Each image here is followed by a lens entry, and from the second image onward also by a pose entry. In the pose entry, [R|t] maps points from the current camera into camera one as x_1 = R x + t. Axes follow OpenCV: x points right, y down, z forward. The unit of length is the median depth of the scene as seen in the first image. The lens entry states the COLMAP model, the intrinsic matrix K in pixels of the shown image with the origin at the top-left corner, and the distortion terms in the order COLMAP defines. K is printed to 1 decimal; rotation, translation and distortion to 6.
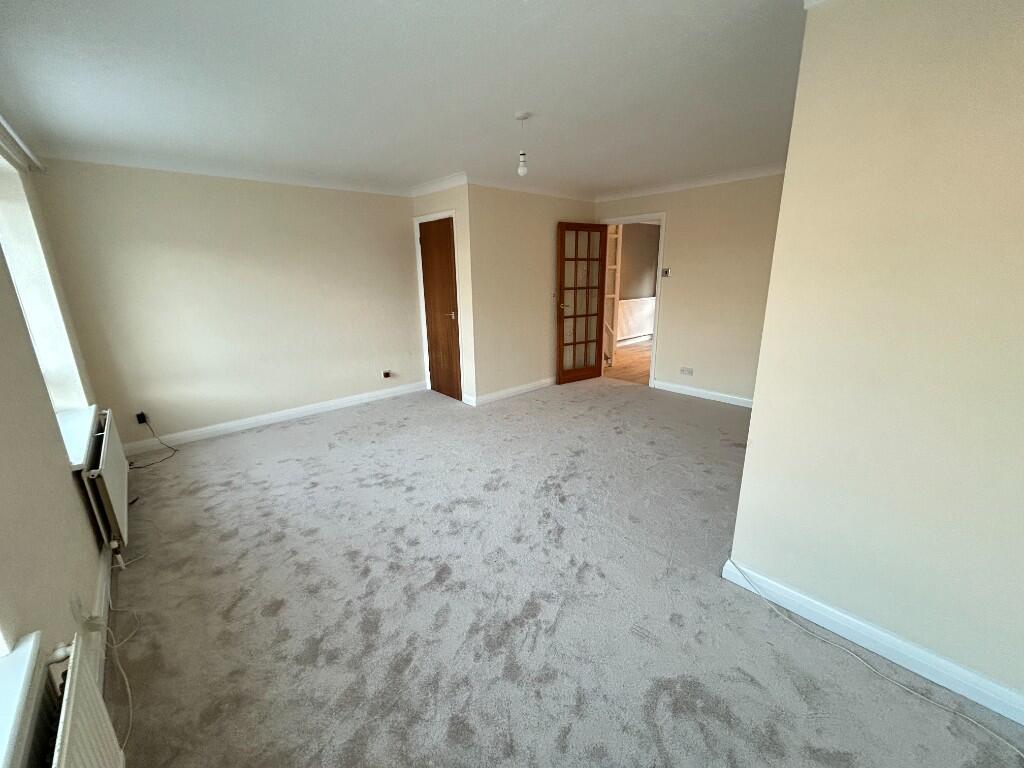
lens RADIAL K [[412.5, 0, 511.3], [0, 412.5, 382.7], [0, 0, 1]] dist [0.000844, 0.000419]
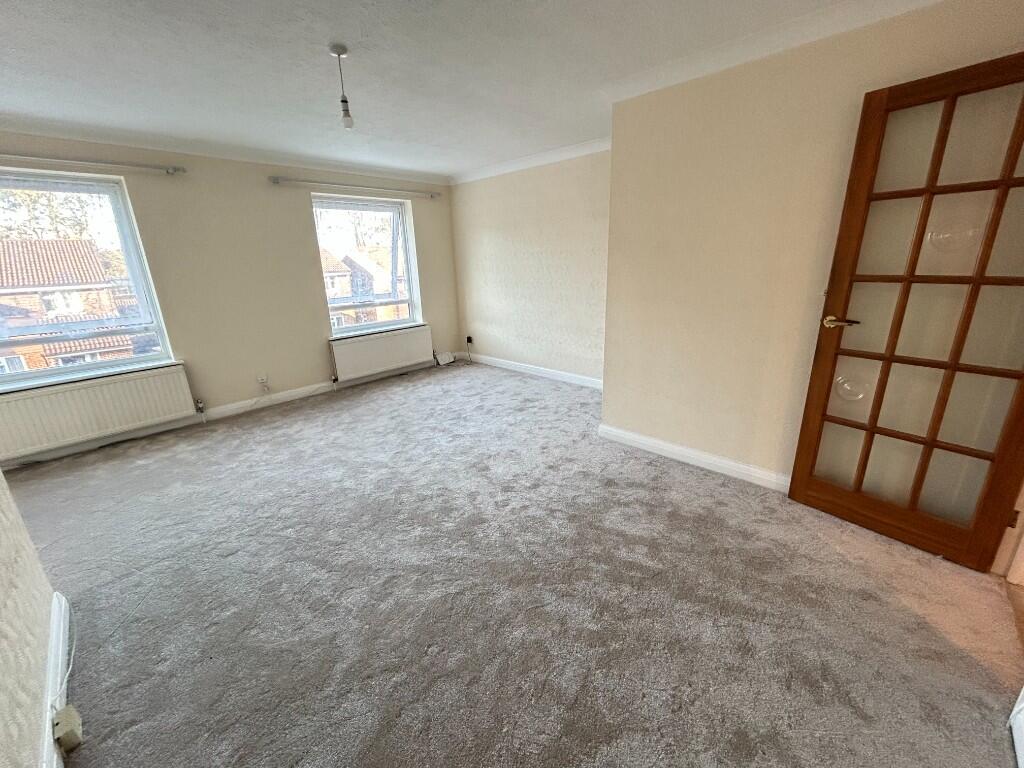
lens RADIAL K [[412.5, 0, 511.3], [0, 412.5, 382.7], [0, 0, 1]] dist [0.000844, 0.000419]
pose [[0.065104, 0.303283, -0.950674, 0.551008], [-0.228522, 0.931908, 0.281647, -0.191820], [0.971359, 0.198914, 0.129978, 0.732968]]
